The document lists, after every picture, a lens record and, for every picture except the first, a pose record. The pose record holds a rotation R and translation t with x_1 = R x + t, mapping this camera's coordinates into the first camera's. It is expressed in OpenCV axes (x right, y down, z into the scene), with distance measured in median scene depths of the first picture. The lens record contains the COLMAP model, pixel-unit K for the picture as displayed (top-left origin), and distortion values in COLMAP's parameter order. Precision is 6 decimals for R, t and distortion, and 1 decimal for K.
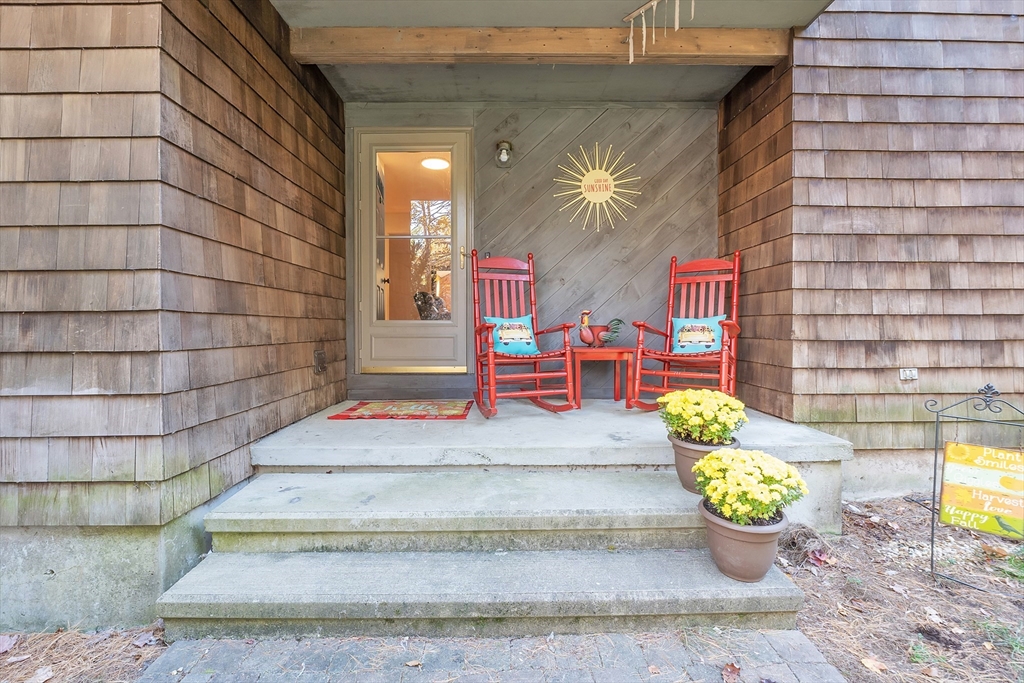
lens RADIAL K [[430.3, 0, 511.7], [0, 430.3, 337.1], [0, 0, 1]] dist [-0.015283, 0.001396]
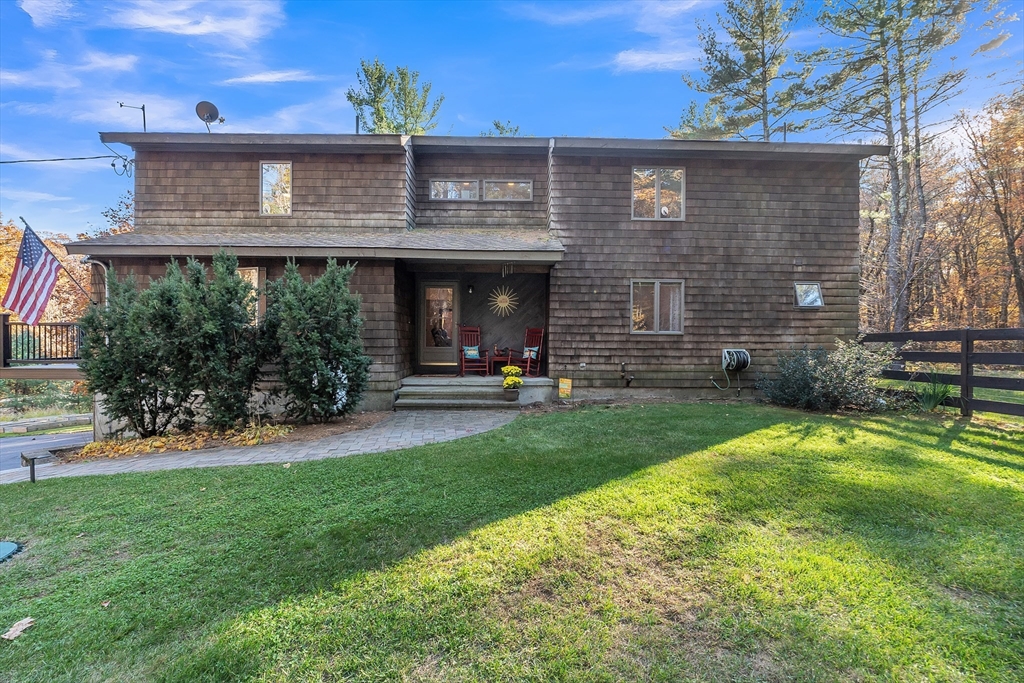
lens RADIAL K [[430.3, 0, 512.4], [0, 430.3, 346.6], [0, 0, 1]] dist [-0.015283, 0.001396]
pose [[0.999916, 0.012178, 0.004378, 0.338258], [-0.012103, 0.999786, -0.016752, 0.002638], [-0.004581, 0.016698, 0.999850, -2.526768]]
